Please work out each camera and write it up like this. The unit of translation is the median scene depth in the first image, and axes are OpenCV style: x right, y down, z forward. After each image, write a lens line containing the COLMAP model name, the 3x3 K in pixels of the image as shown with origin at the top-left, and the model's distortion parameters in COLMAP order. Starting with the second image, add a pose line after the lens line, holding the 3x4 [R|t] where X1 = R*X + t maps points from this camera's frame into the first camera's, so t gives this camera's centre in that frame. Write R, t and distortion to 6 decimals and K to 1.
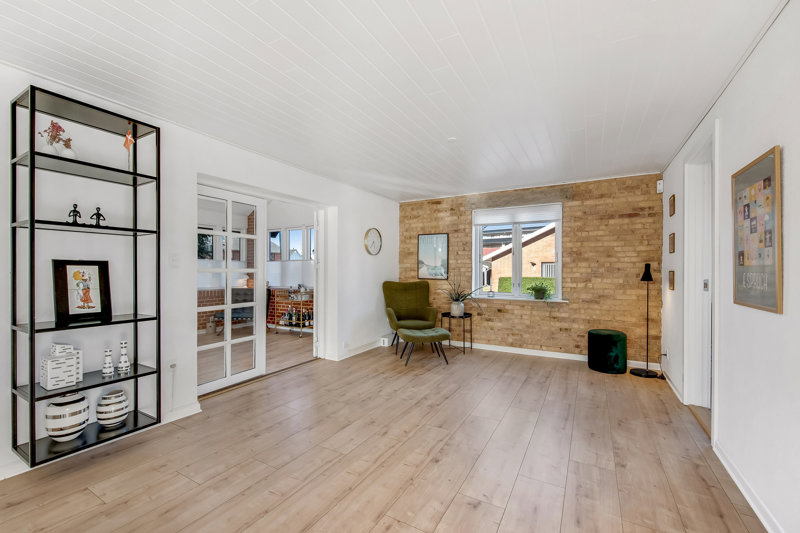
lens RADIAL K [[334.0, 0, 401.7], [0, 334.0, 270.2], [0, 0, 1]] dist [-0.008984, -0.001065]
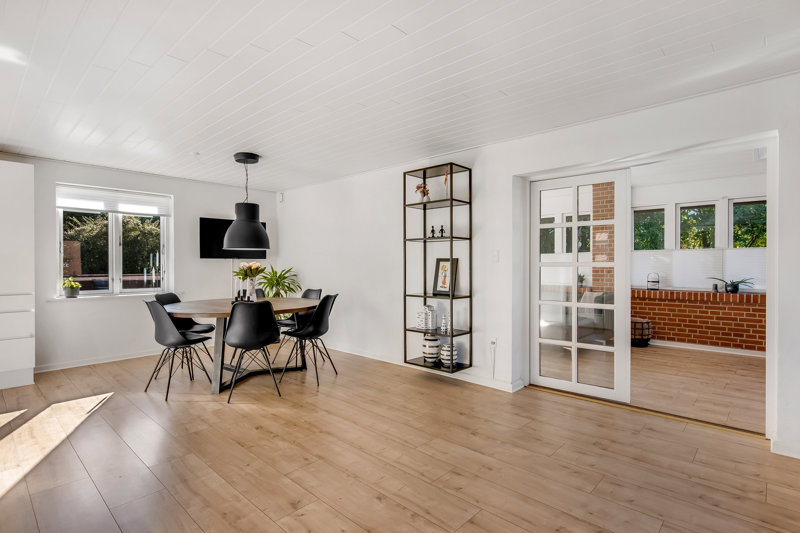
lens RADIAL K [[402.9, 0, 395.9], [0, 402.9, 266.3], [0, 0, 1]] dist [0.000042, -0.001370]
pose [[-0.243486, 0.003384, -0.969899, 0.498015], [0.001591, 0.999994, 0.003090, 0.000860], [0.969903, -0.000791, -0.243489, 0.605922]]
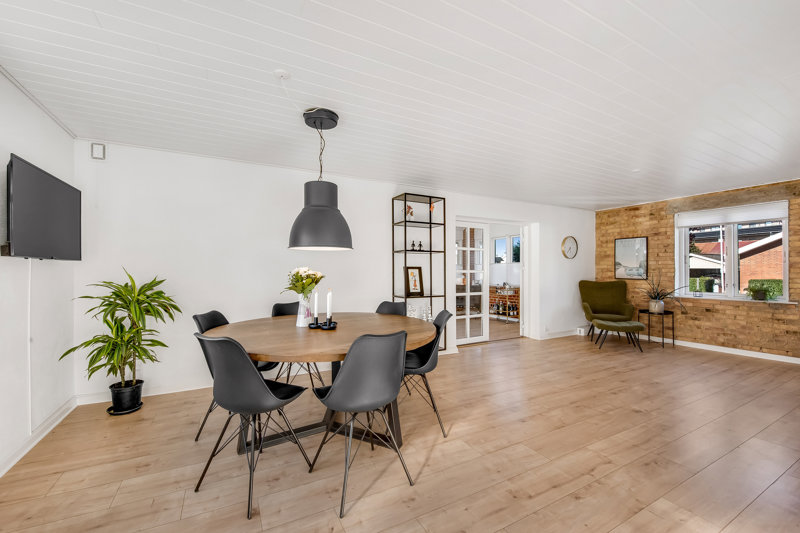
lens RADIAL K [[334.0, 0, 395.3], [0, 334.0, 271.3], [0, 0, 1]] dist [-0.008984, -0.001065]
pose [[0.841997, -0.003161, -0.539473, 0.038237], [0.003110, 0.999995, -0.001005, -0.000223], [0.539474, -0.000831, 0.842002, -0.407348]]
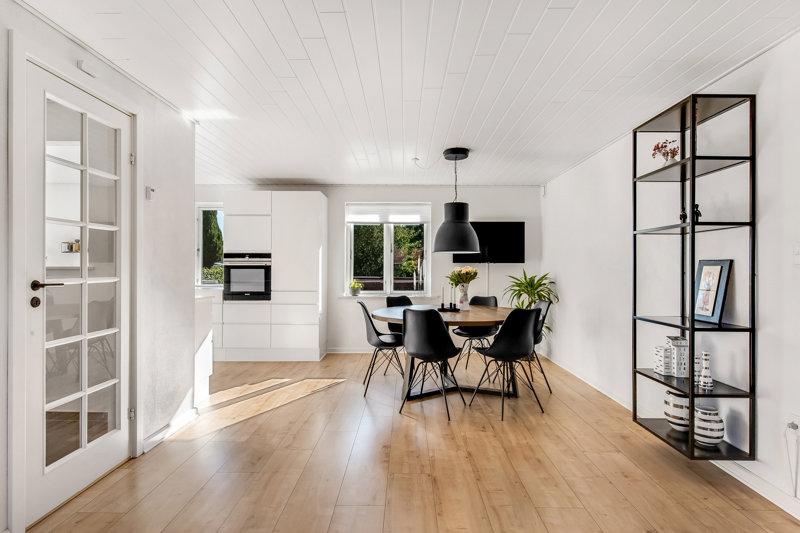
lens RADIAL K [[431.7, 0, 398.8], [0, 431.7, 266.7], [0, 0, 1]] dist [0.003220, -0.002508]
pose [[-0.879108, -0.008322, -0.476550, 0.205393], [-0.005658, 0.999959, -0.007024, 0.000748], [0.476589, -0.003478, -0.879119, 0.810051]]
